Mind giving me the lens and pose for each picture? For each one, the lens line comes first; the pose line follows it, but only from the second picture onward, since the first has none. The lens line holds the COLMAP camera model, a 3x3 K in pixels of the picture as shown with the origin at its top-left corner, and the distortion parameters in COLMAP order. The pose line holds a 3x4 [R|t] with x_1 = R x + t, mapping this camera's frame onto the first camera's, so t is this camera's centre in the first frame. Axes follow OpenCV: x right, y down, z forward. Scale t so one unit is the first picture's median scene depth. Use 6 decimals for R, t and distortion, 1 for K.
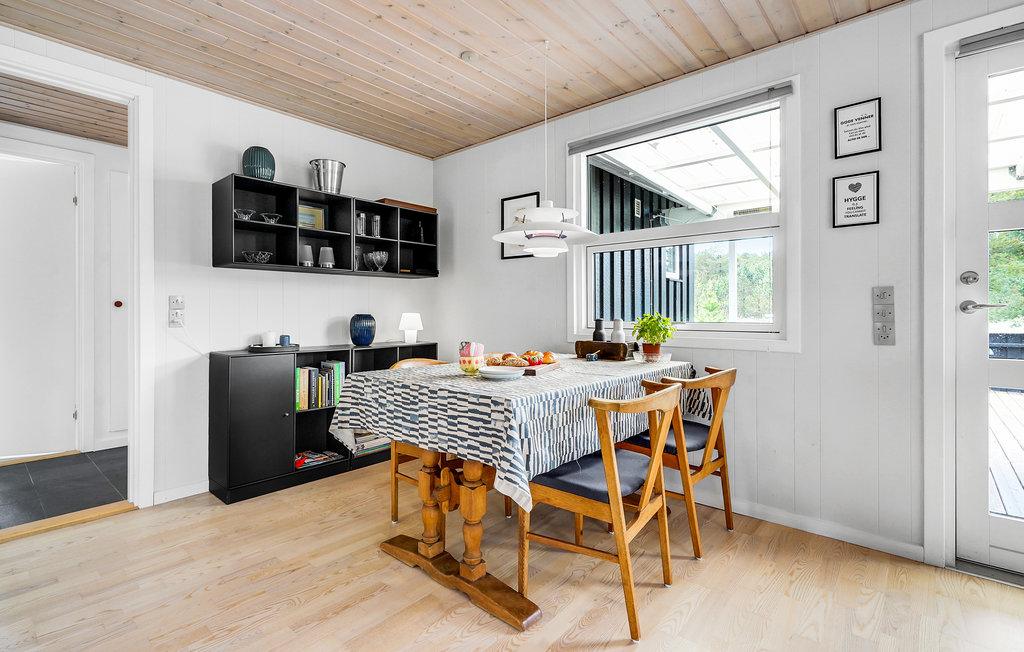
lens RADIAL K [[481.0, 0, 509.3], [0, 481.0, 318.5], [0, 0, 1]] dist [-0.007107, -0.000608]
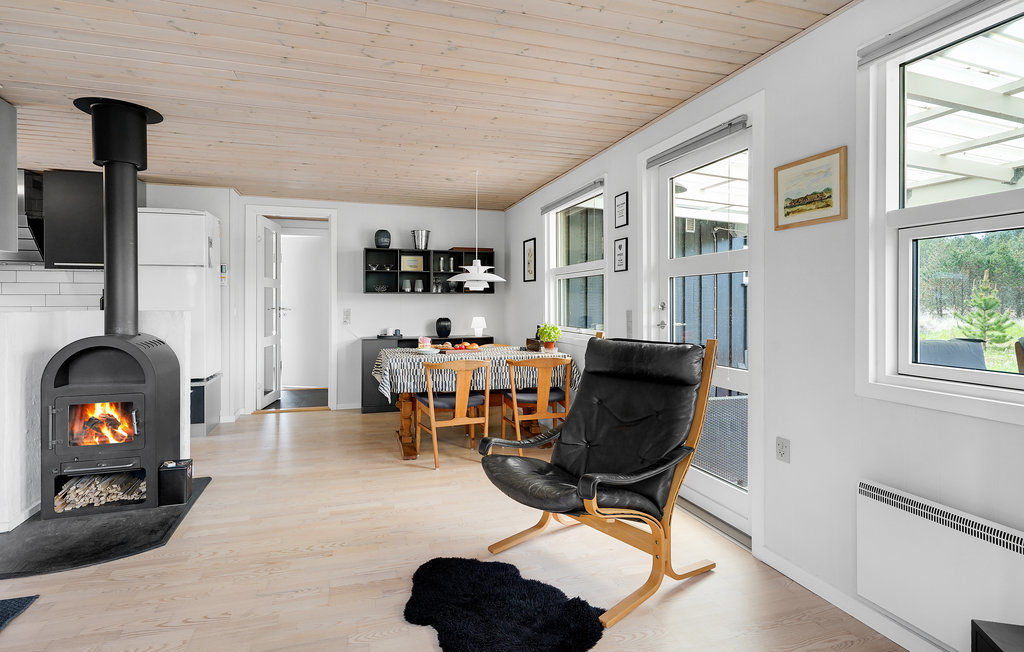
lens RADIAL K [[530.7, 0, 511.5], [0, 530.7, 314.9], [0, 0, 1]] dist [-0.000176, -0.000324]
pose [[0.856879, 0.010558, -0.515410, 0.948683], [-0.004644, 0.999908, 0.012762, -0.049593], [0.515497, -0.008541, 0.856849, -0.503919]]
